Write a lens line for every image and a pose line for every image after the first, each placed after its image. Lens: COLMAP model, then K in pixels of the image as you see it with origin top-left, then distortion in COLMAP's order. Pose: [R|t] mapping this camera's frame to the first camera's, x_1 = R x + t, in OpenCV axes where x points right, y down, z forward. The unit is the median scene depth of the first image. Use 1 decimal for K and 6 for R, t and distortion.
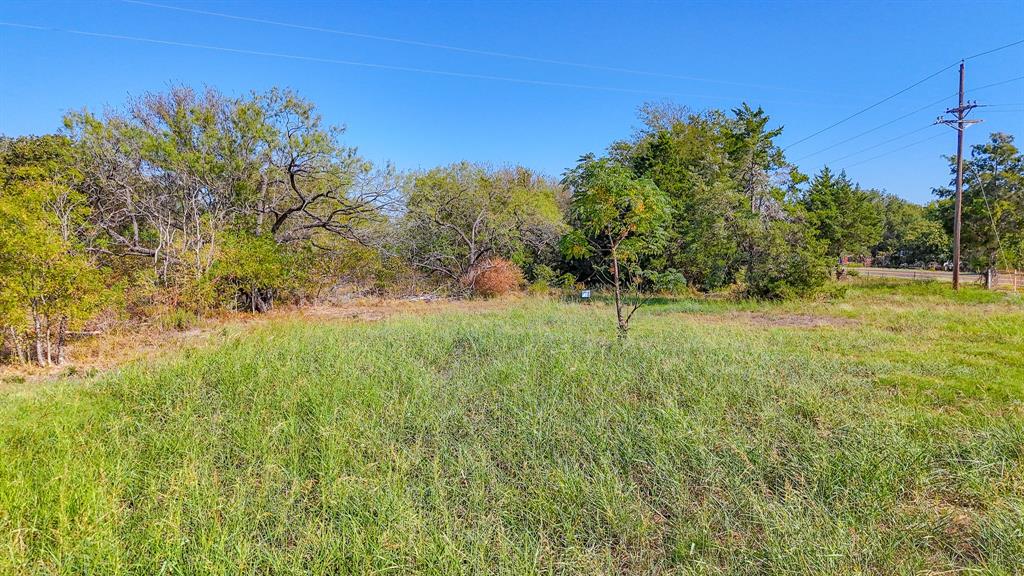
lens RADIAL K [[764.6, 0, 506.0], [0, 764.6, 270.0], [0, 0, 1]] dist [0.011065, -0.013557]
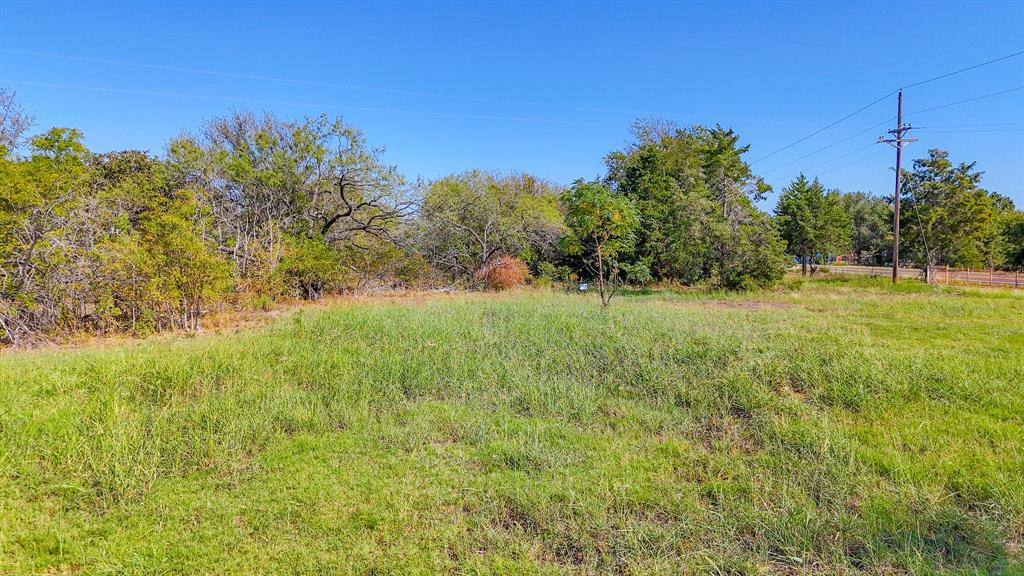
lens RADIAL K [[764.6, 0, 508.2], [0, 764.6, 278.2], [0, 0, 1]] dist [0.011065, -0.013557]
pose [[0.999999, 0.000634, -0.001016, -0.009399], [-0.000622, 0.999934, 0.011479, 0.005512], [0.001023, -0.011478, 0.999934, -0.182936]]
